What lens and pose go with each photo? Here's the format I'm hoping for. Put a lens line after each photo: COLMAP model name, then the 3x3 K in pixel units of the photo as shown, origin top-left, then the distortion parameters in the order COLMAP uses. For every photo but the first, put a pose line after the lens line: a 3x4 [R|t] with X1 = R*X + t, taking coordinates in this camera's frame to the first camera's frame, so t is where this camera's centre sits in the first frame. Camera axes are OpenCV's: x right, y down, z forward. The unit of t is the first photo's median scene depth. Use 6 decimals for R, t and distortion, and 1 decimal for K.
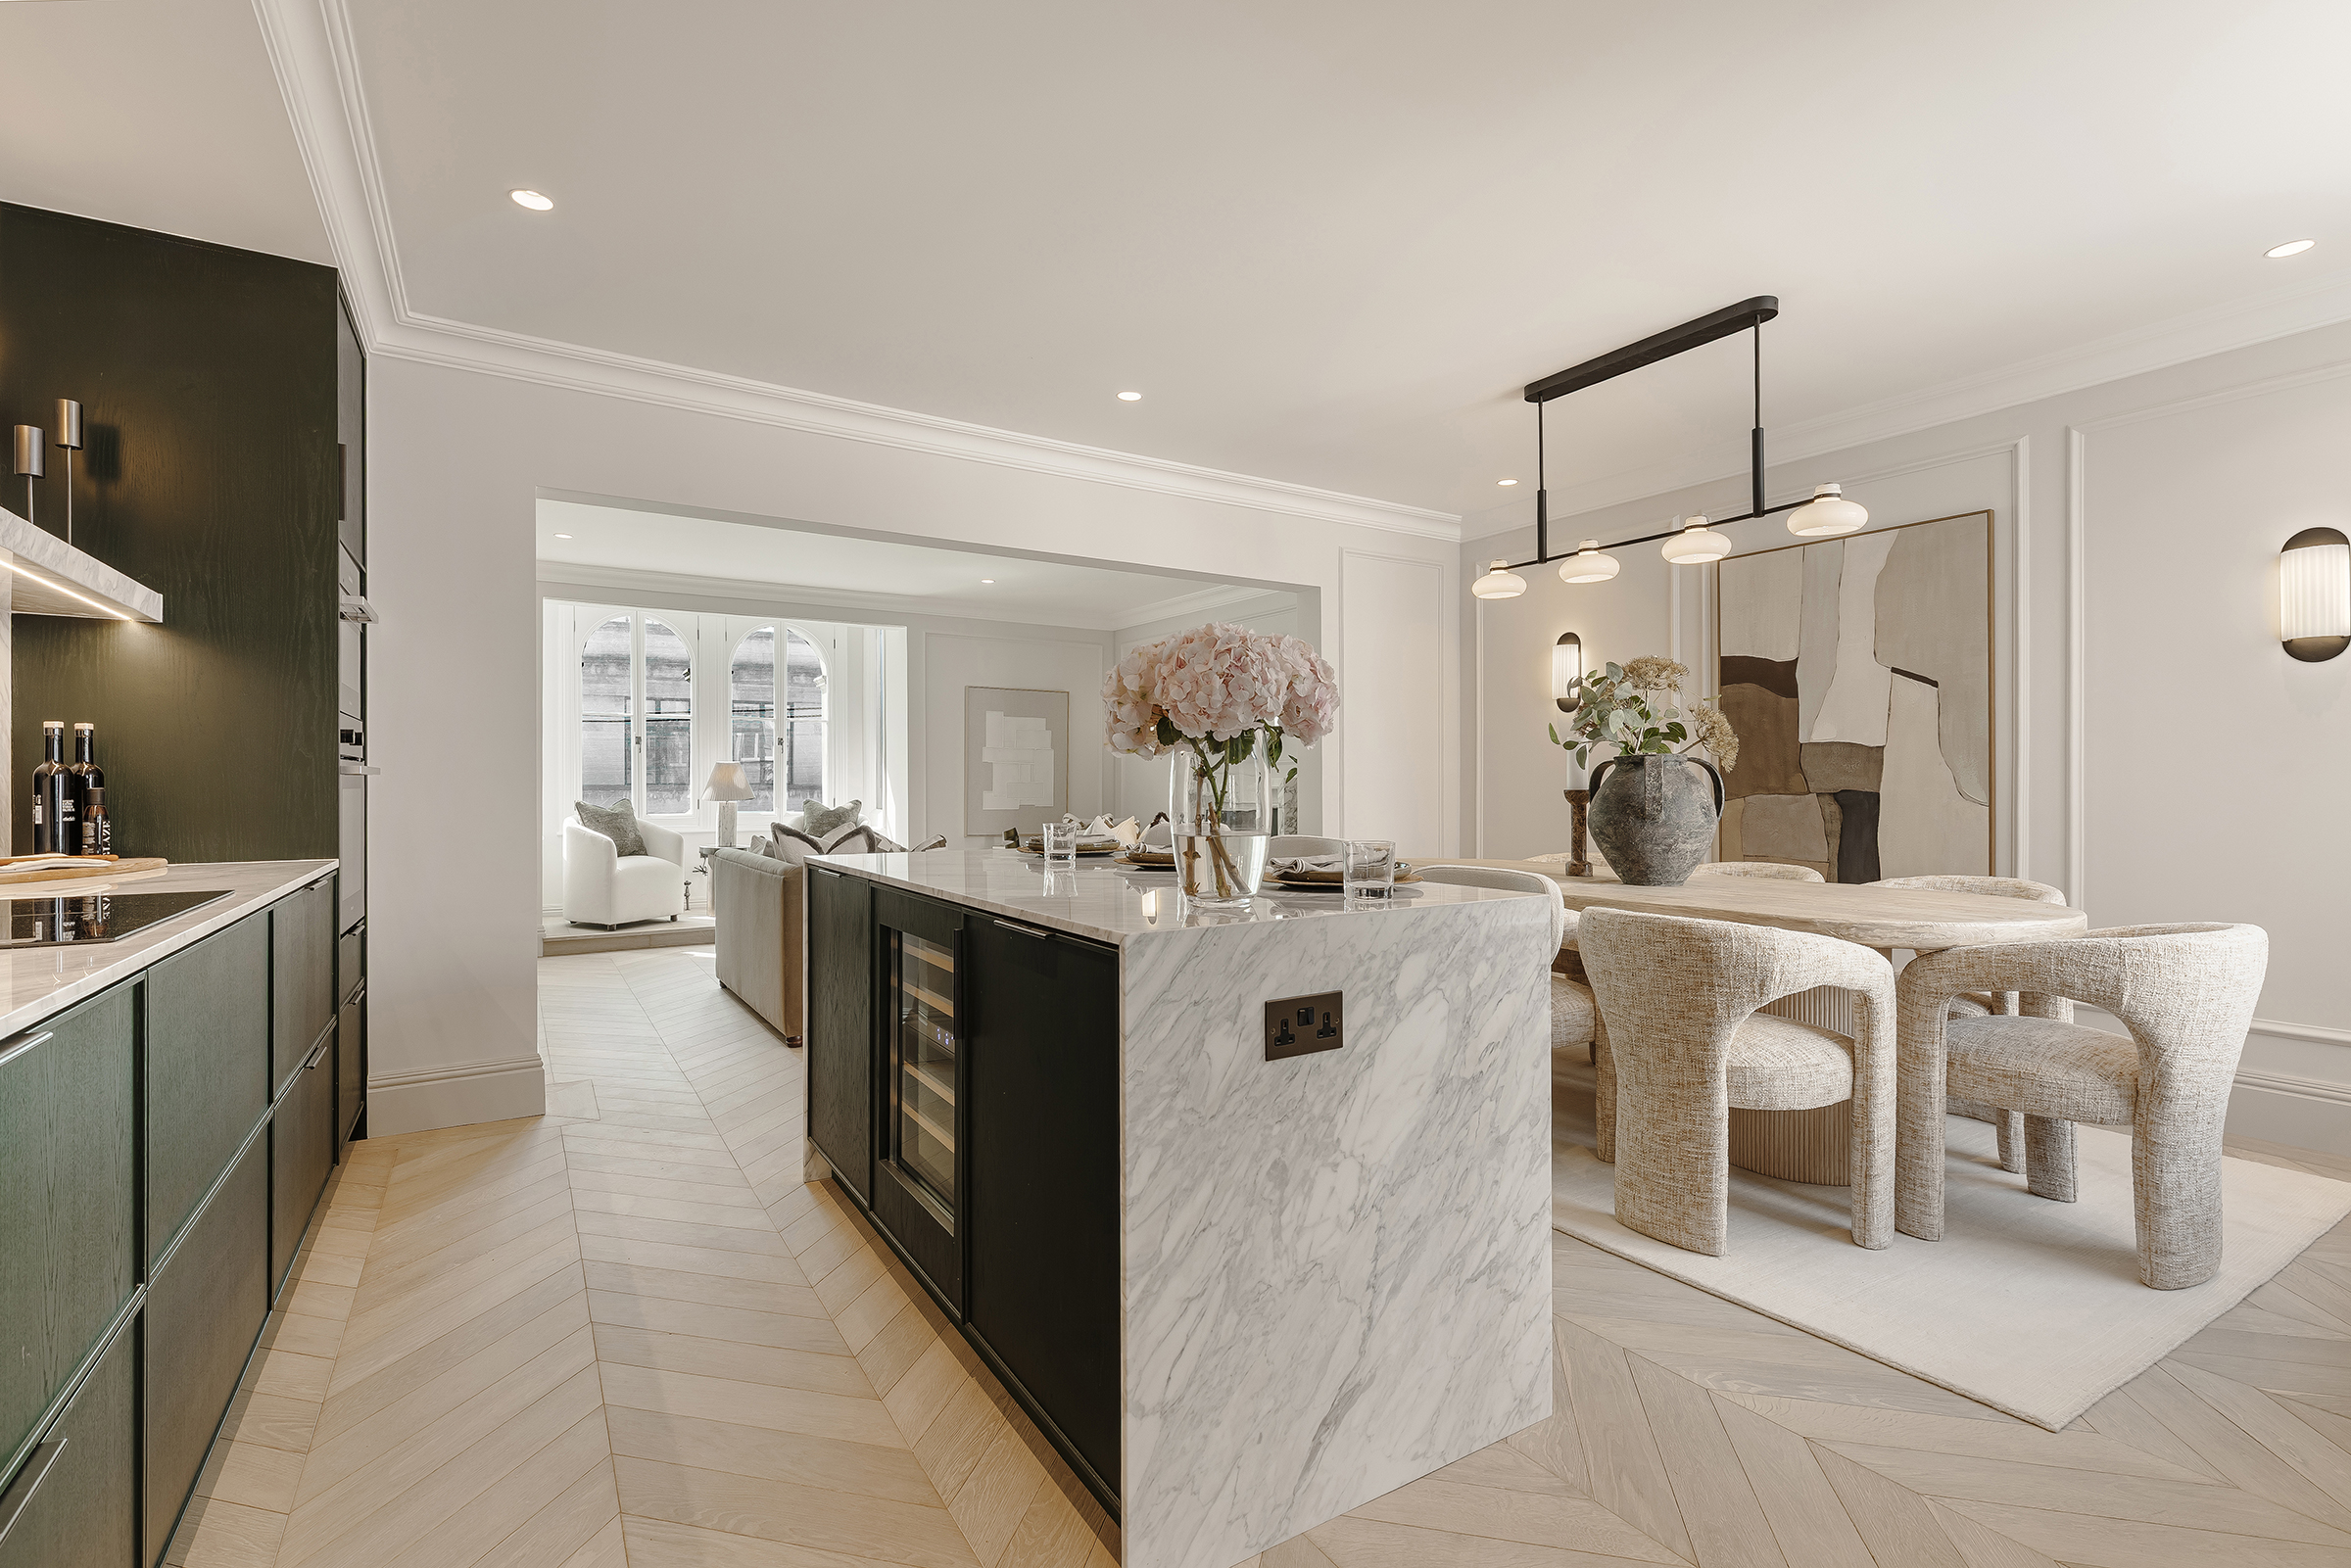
lens RADIAL K [[1067.0, 0, 1166.8], [0, 1067.0, 784.5], [0, 0, 1]] dist [0.003280, -0.001408]
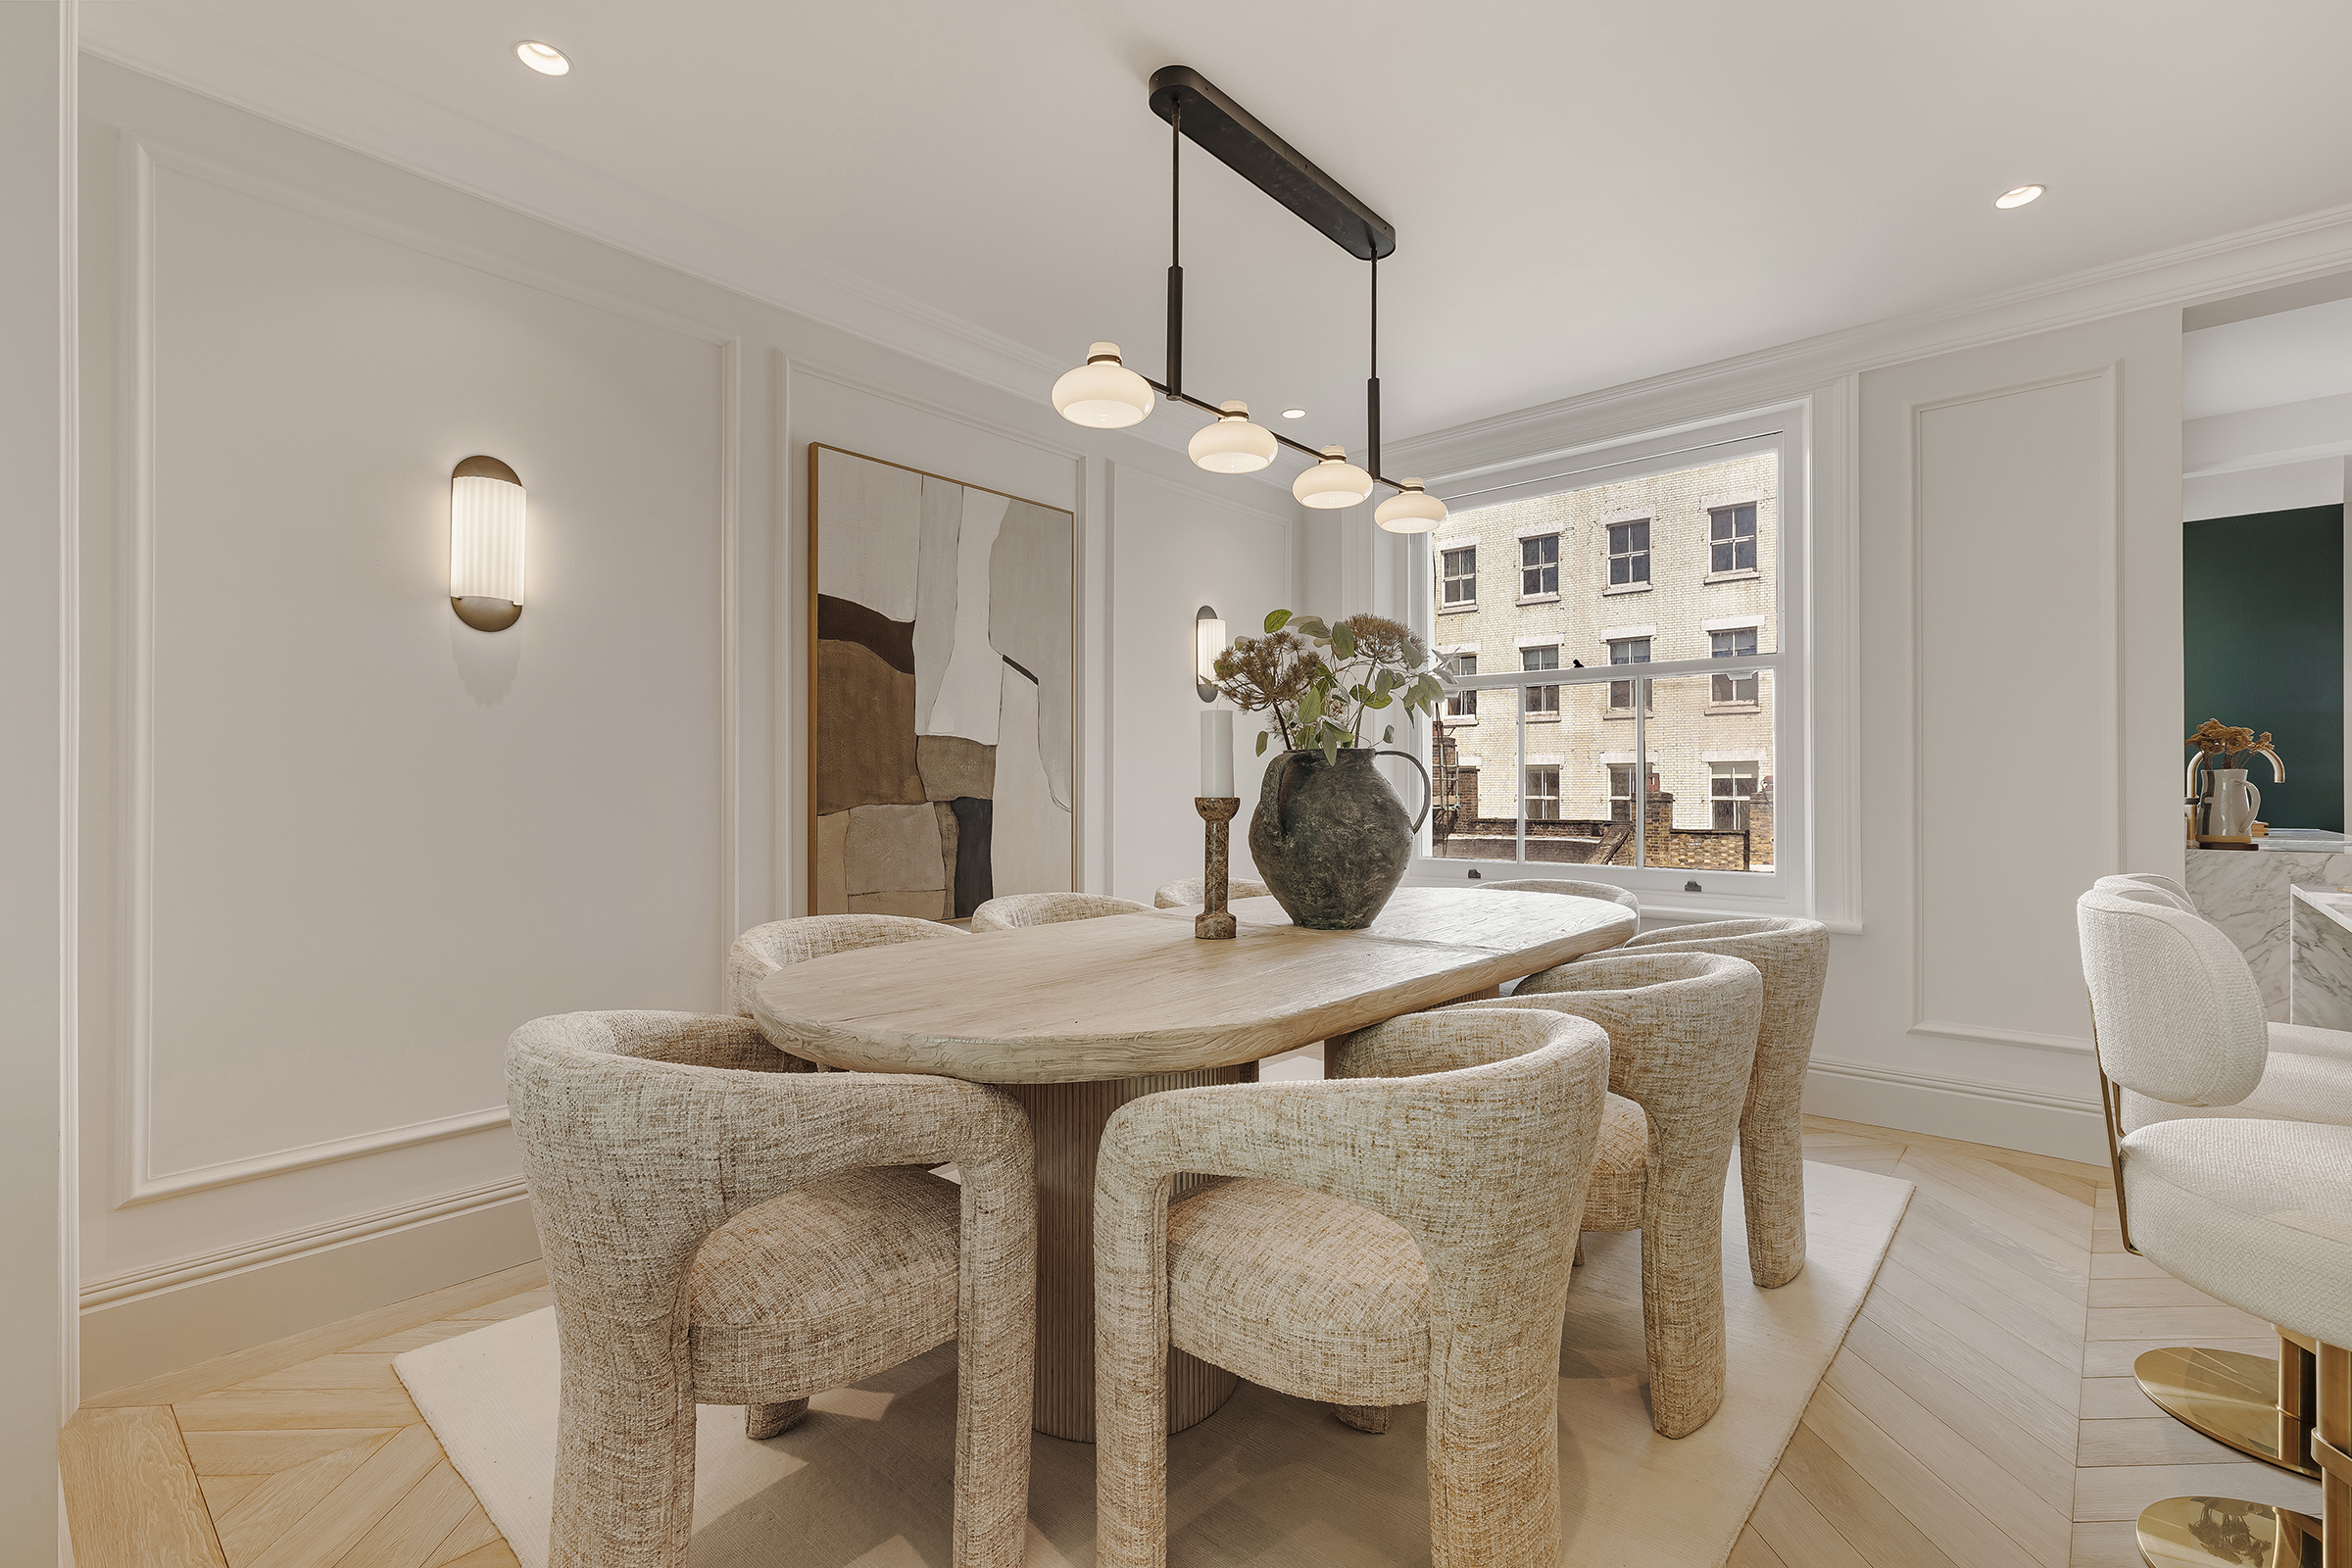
lens RADIAL K [[1067.5, 0, 1195.5], [0, 1067.5, 789.4], [0, 0, 1]] dist [0.003280, -0.001408]
pose [[-0.298538, 0.004656, 0.954386, -0.235551], [0.003354, 0.999987, -0.003829, 0.003755], [-0.954392, 0.002058, -0.298550, 1.352180]]
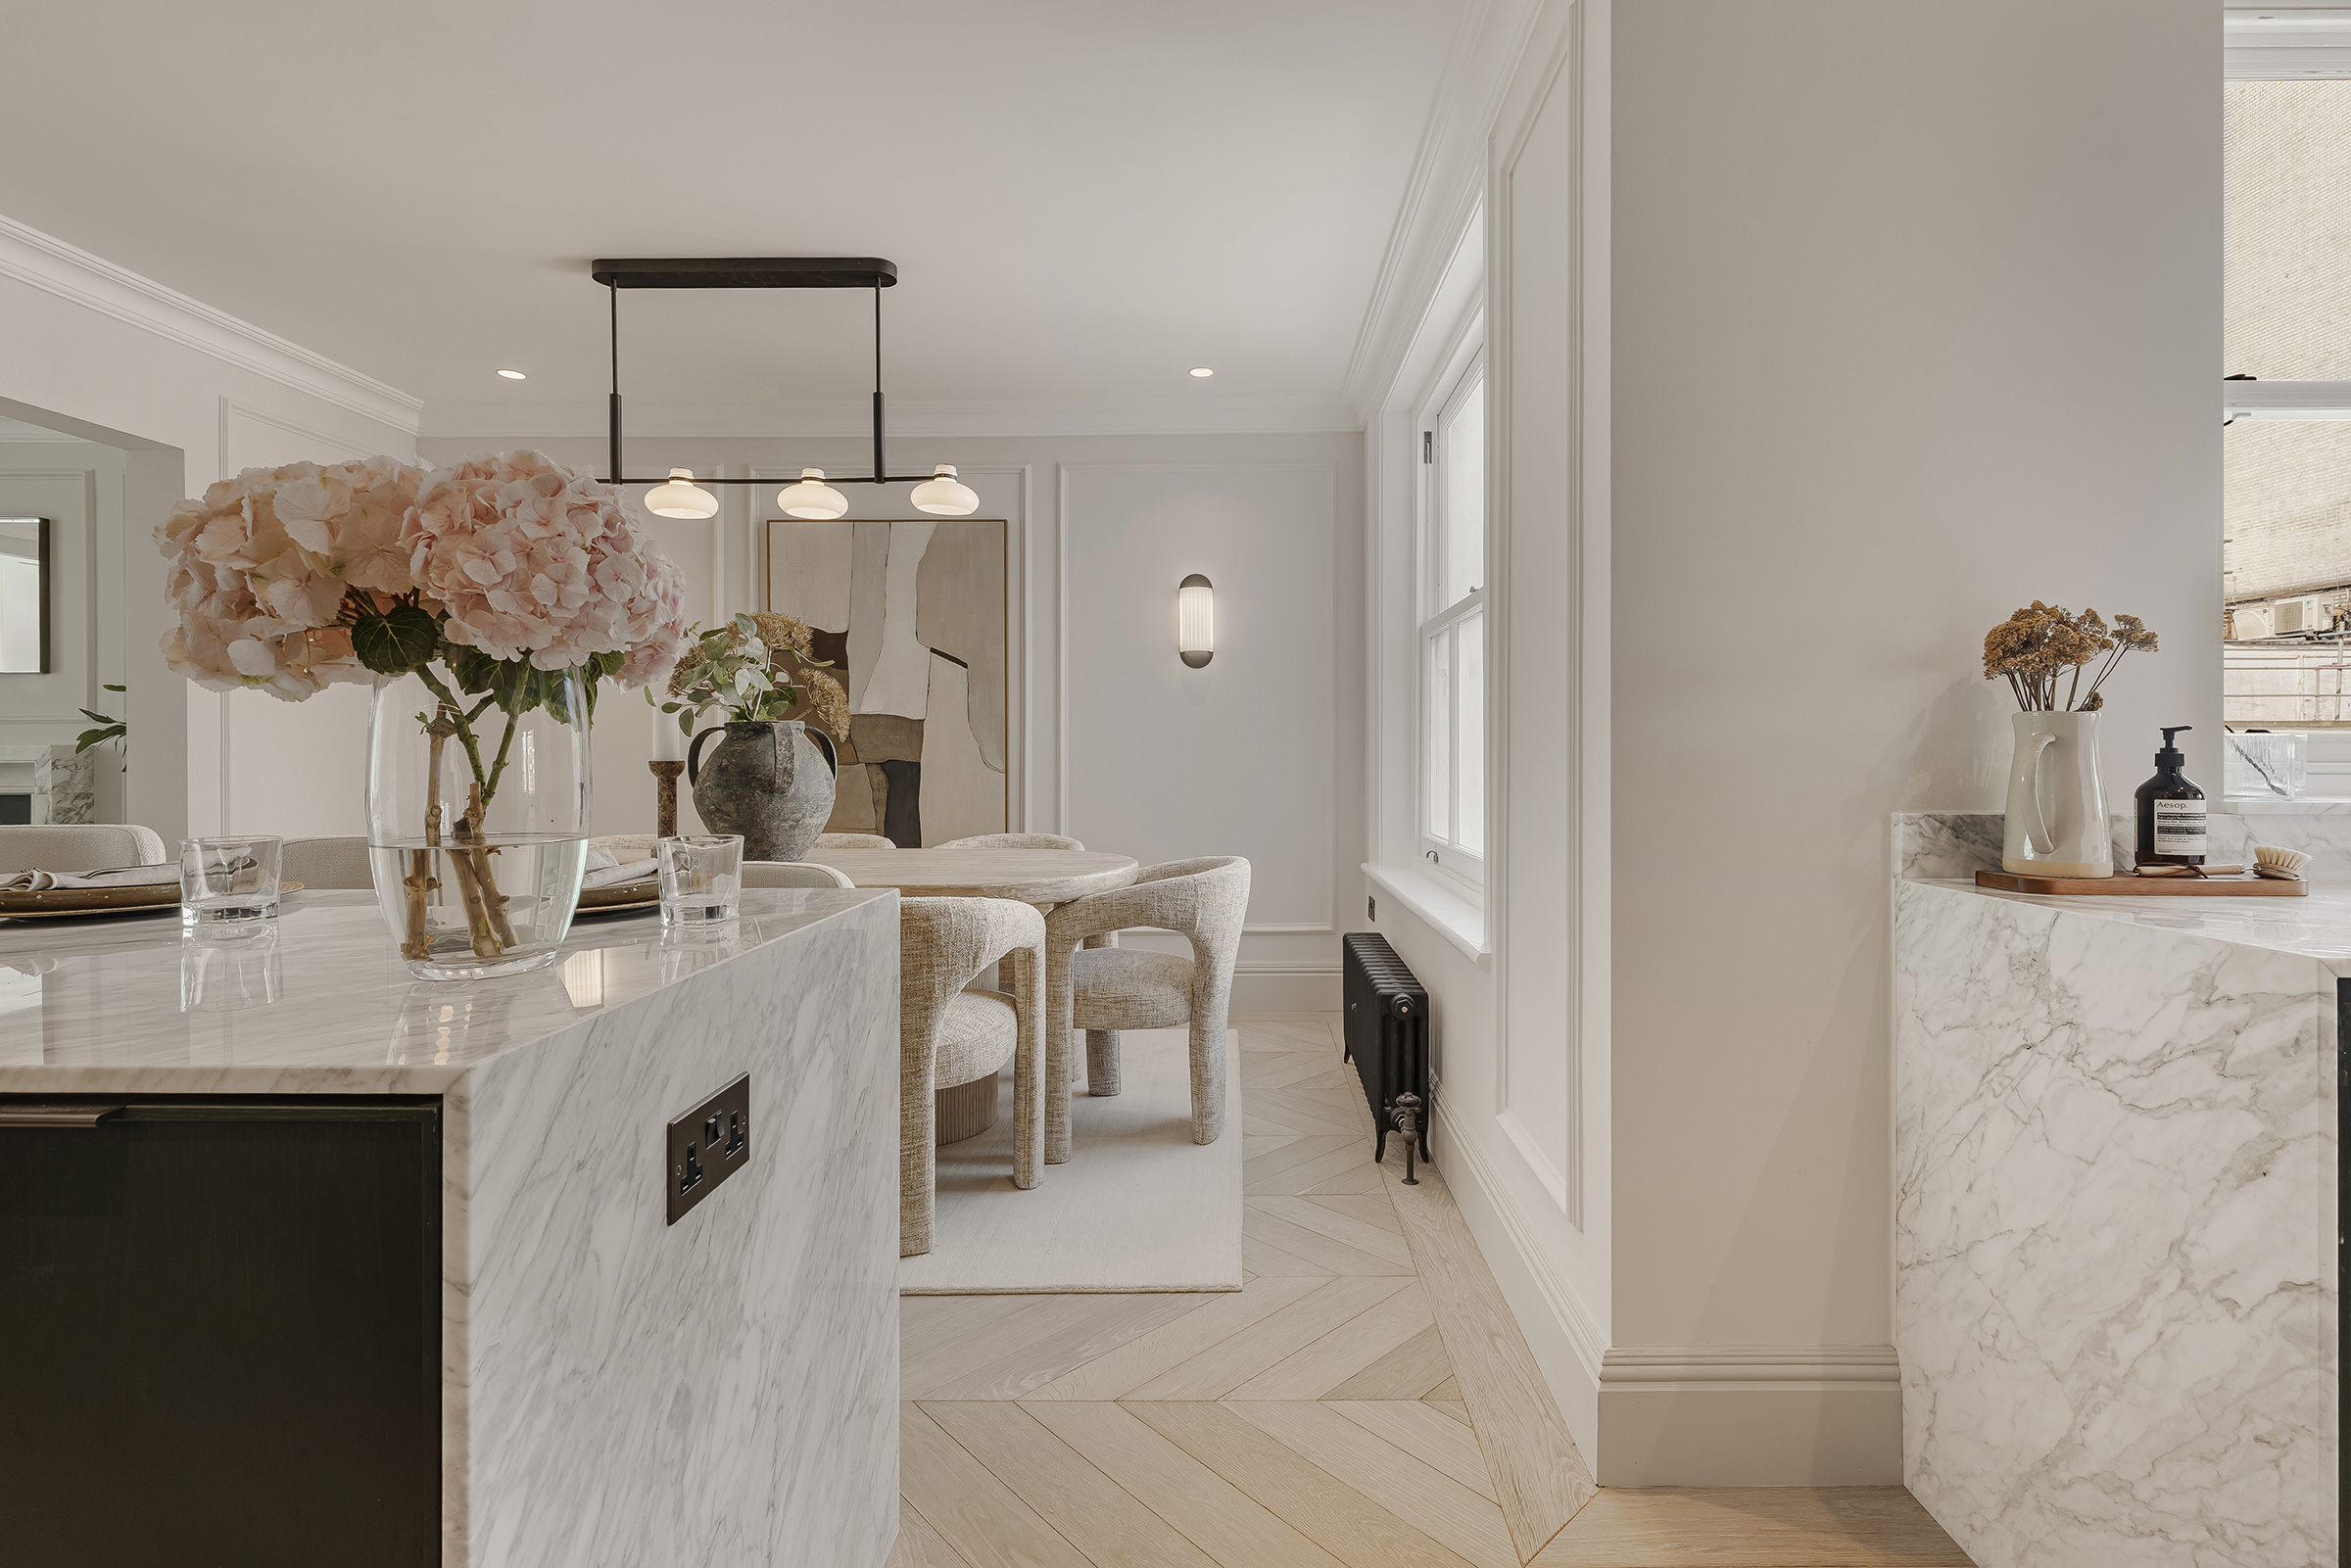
lens RADIAL K [[1067.0, 0, 1125.2], [0, 1067.0, 755.3], [0, 0, 1]] dist [0.003280, -0.001408]
pose [[0.540936, 0.000088, 0.841064, -0.161508], [0.001610, 0.999998, -0.001139, 0.002664], [-0.841062, 0.001970, 0.540935, 0.294488]]
